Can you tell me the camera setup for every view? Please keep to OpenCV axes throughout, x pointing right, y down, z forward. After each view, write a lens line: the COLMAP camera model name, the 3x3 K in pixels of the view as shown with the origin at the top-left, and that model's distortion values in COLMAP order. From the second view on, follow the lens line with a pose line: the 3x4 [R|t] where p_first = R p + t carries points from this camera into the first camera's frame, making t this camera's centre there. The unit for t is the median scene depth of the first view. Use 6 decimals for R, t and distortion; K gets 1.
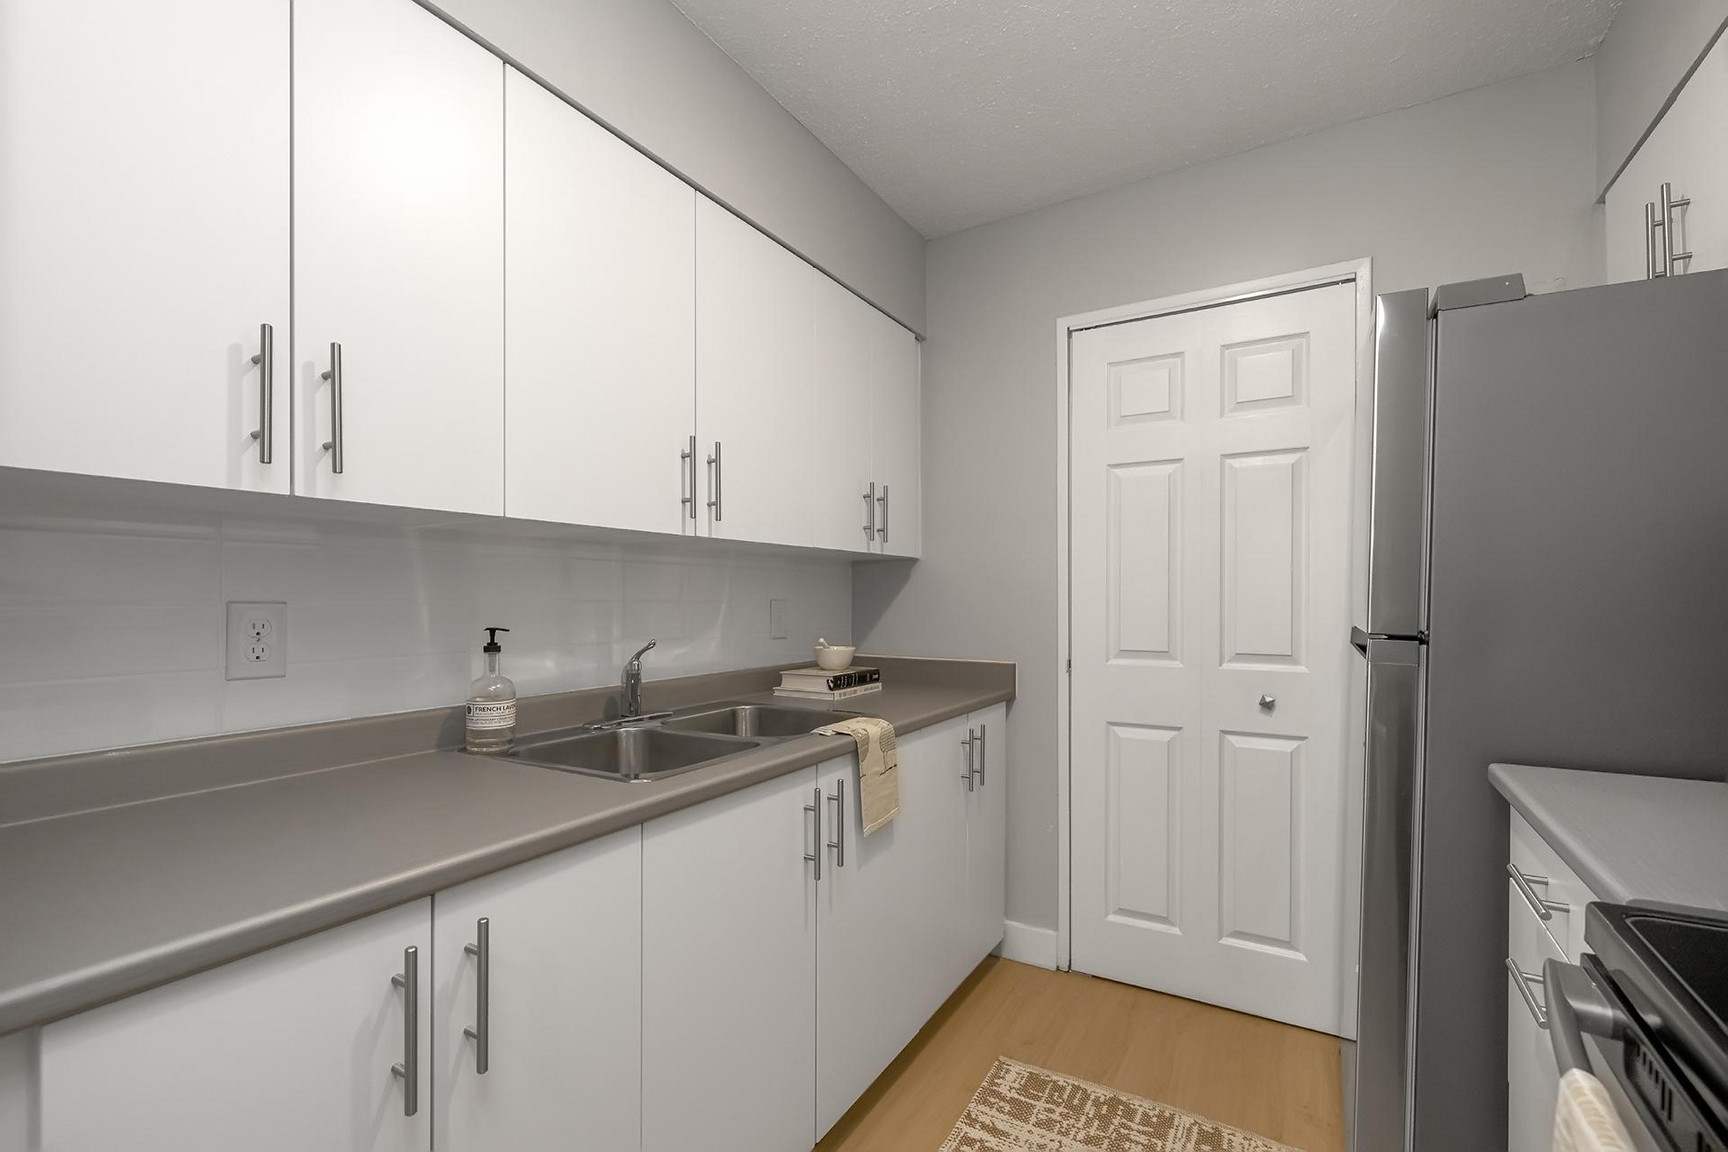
lens RADIAL K [[758.3, 0, 865.9], [0, 758.3, 603.5], [0, 0, 1]] dist [-0.001764, 0.000292]
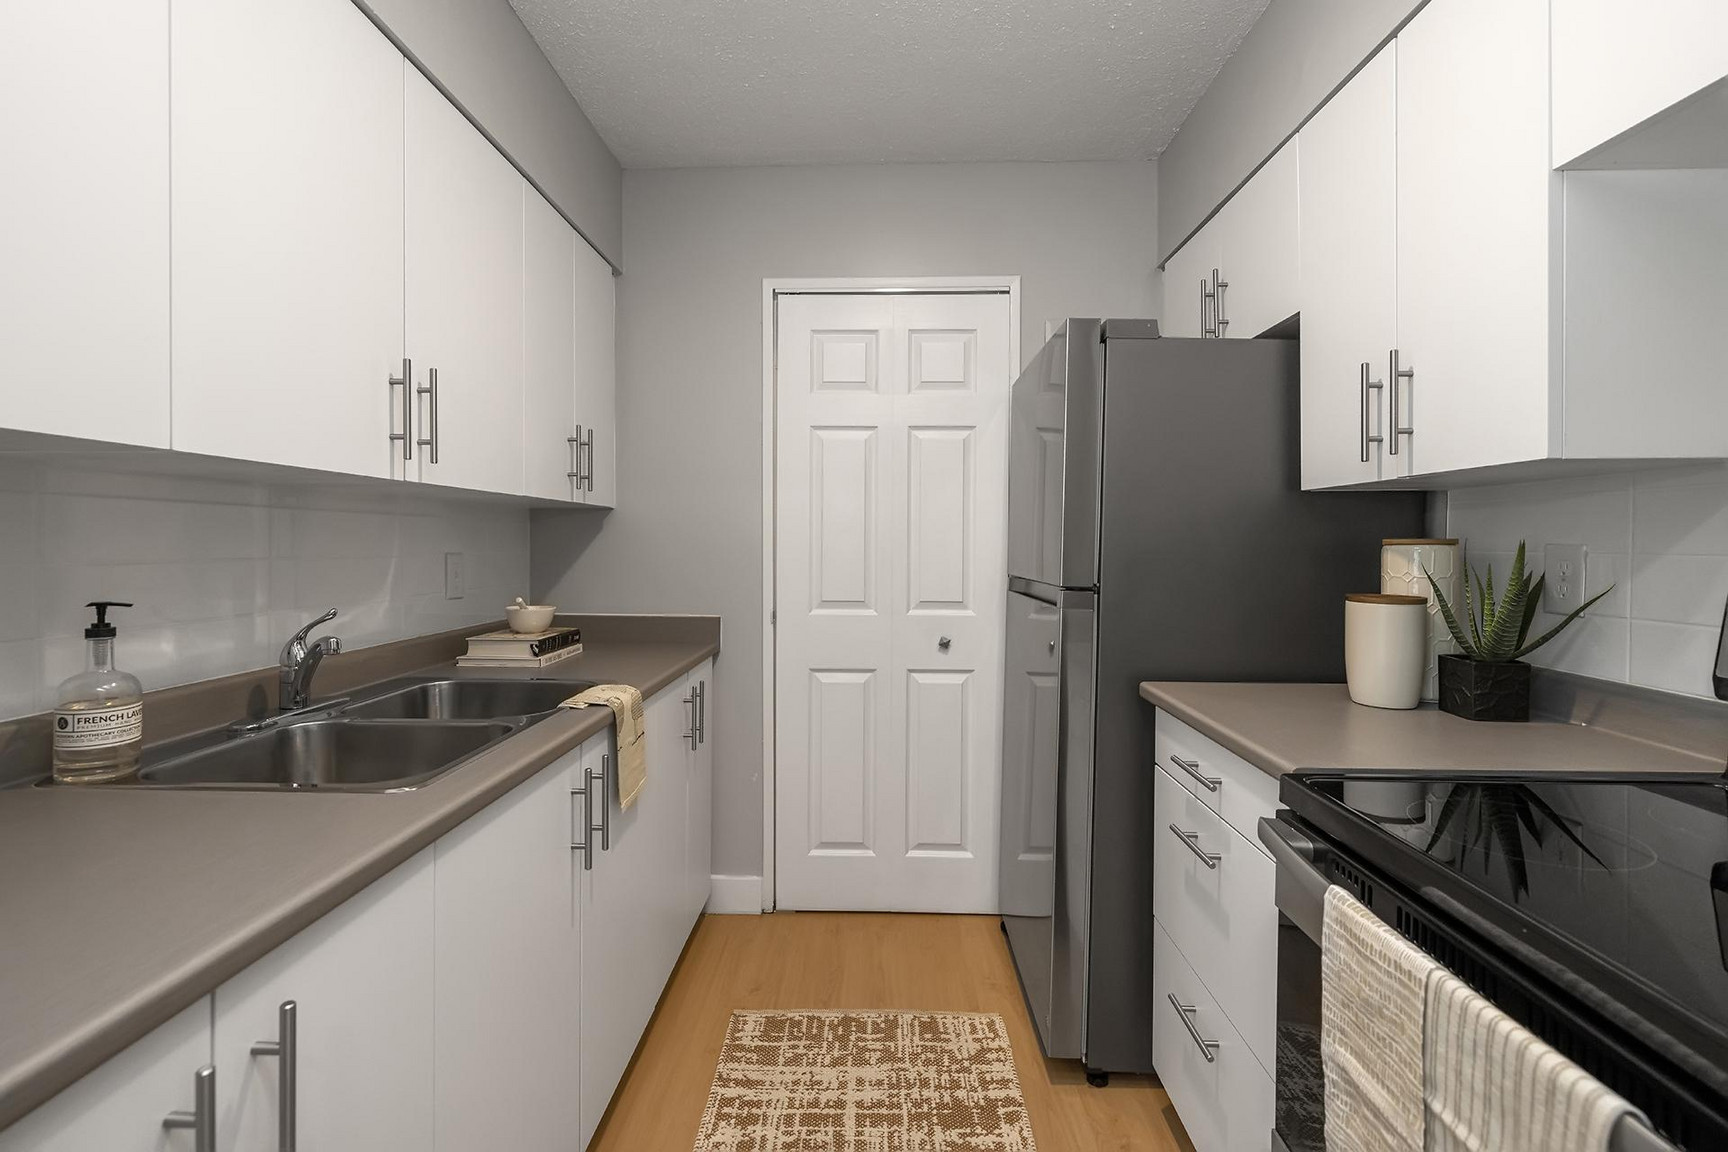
lens RADIAL K [[770.2, 0, 861.0], [0, 770.2, 552.2], [0, 0, 1]] dist [-0.000897, 0.000417]
pose [[0.874211, 0.000571, 0.485547, -0.183247], [-0.003798, 0.999977, 0.005663, -0.016862], [-0.485532, -0.006795, 0.874192, 0.032399]]
